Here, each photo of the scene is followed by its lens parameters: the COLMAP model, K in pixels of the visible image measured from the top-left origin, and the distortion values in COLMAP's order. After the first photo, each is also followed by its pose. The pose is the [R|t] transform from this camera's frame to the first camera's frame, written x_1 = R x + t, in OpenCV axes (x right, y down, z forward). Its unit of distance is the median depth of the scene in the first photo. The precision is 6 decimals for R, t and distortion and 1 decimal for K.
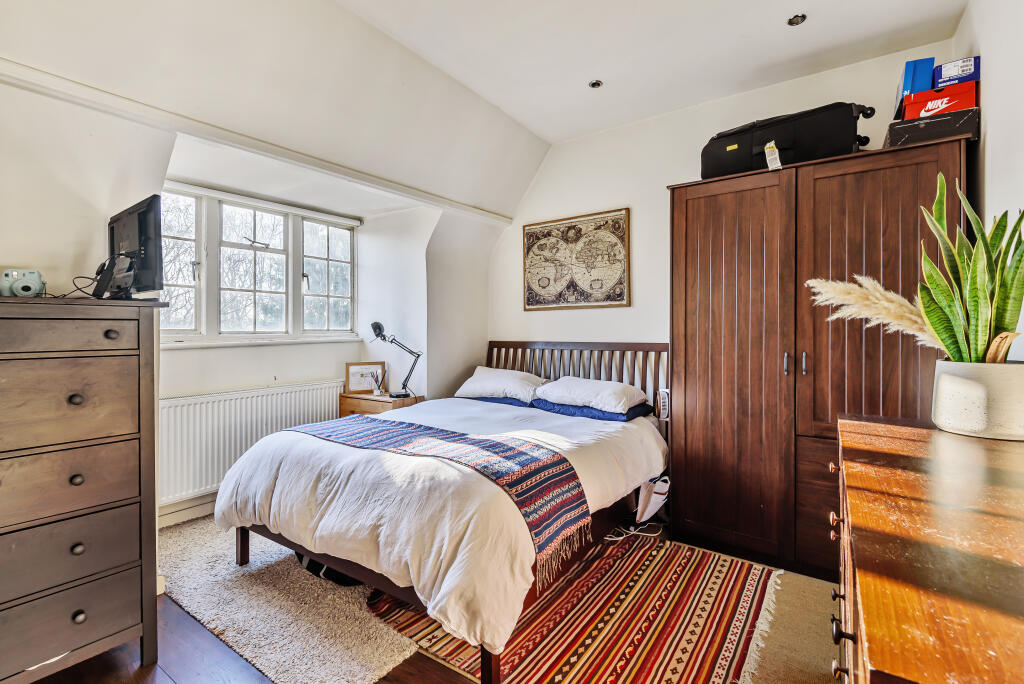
lens RADIAL K [[468.3, 0, 501.4], [0, 468.3, 336.9], [0, 0, 1]] dist [0.025775, -0.001122]
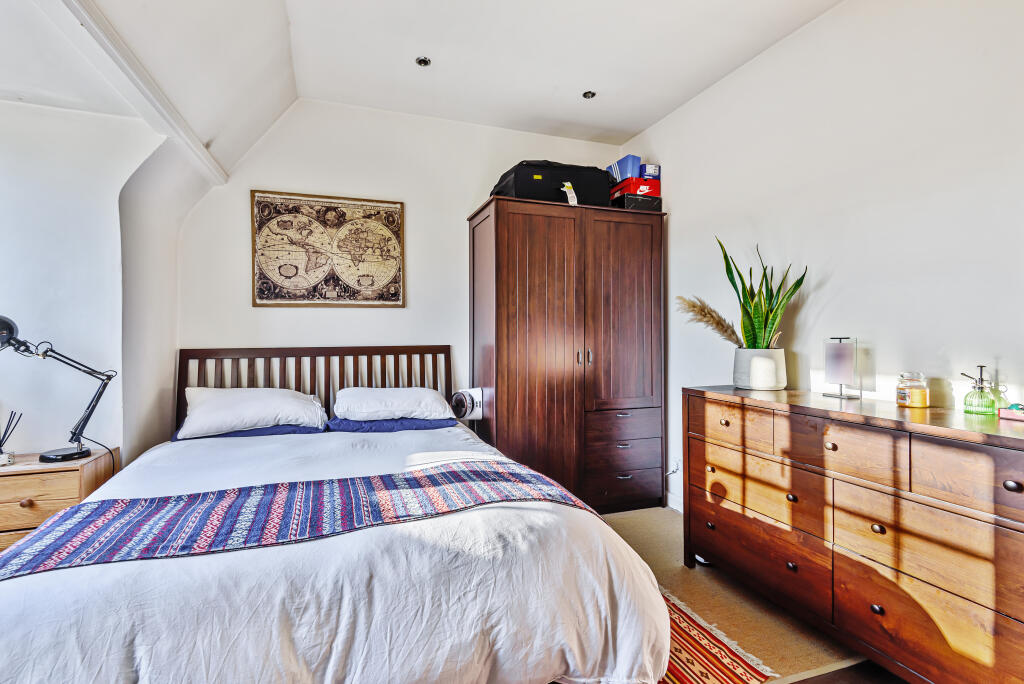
lens RADIAL K [[468.3, 0, 501.4], [0, 468.3, 336.9], [0, 0, 1]] dist [0.025775, -0.001122]
pose [[0.573077, -0.006484, 0.819476, -0.375229], [0.014436, 0.999893, -0.002183, -0.000488], [-0.819374, 0.013081, 0.573109, 0.290203]]
